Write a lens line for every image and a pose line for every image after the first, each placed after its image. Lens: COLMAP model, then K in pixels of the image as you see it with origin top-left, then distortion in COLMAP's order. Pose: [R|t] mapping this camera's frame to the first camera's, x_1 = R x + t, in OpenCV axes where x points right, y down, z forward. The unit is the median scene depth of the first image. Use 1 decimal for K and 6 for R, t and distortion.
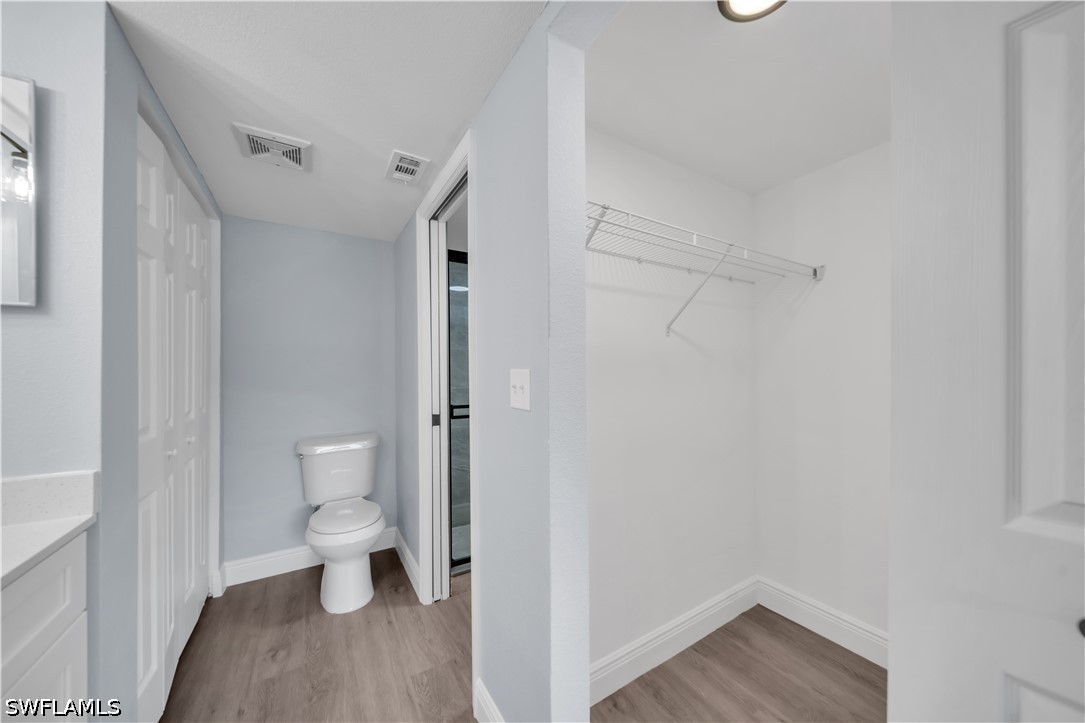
lens RADIAL K [[373.7, 0, 542.8], [0, 373.7, 368.1], [0, 0, 1]] dist [-0.001609, -0.000451]
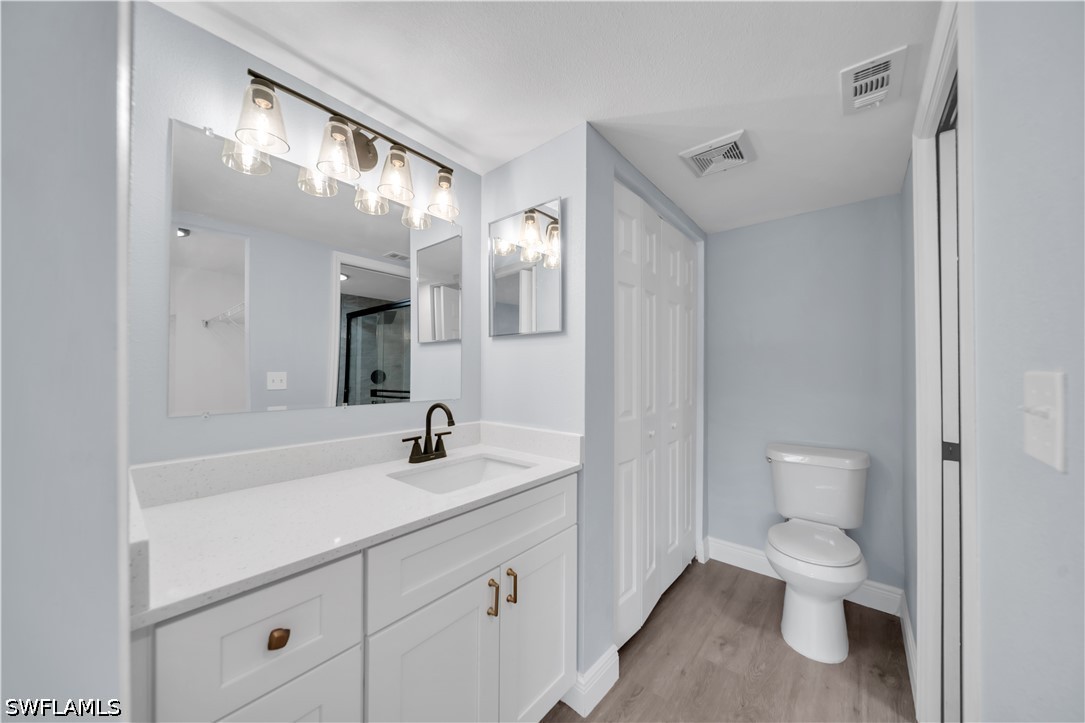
lens RADIAL K [[373.7, 0, 542.8], [0, 373.7, 368.1], [0, 0, 1]] dist [-0.001609, -0.000451]
pose [[0.319052, 0.002843, -0.947733, 0.093177], [-0.001061, 0.999996, 0.002643, -0.001735], [0.947736, 0.000162, 0.319054, 0.176143]]
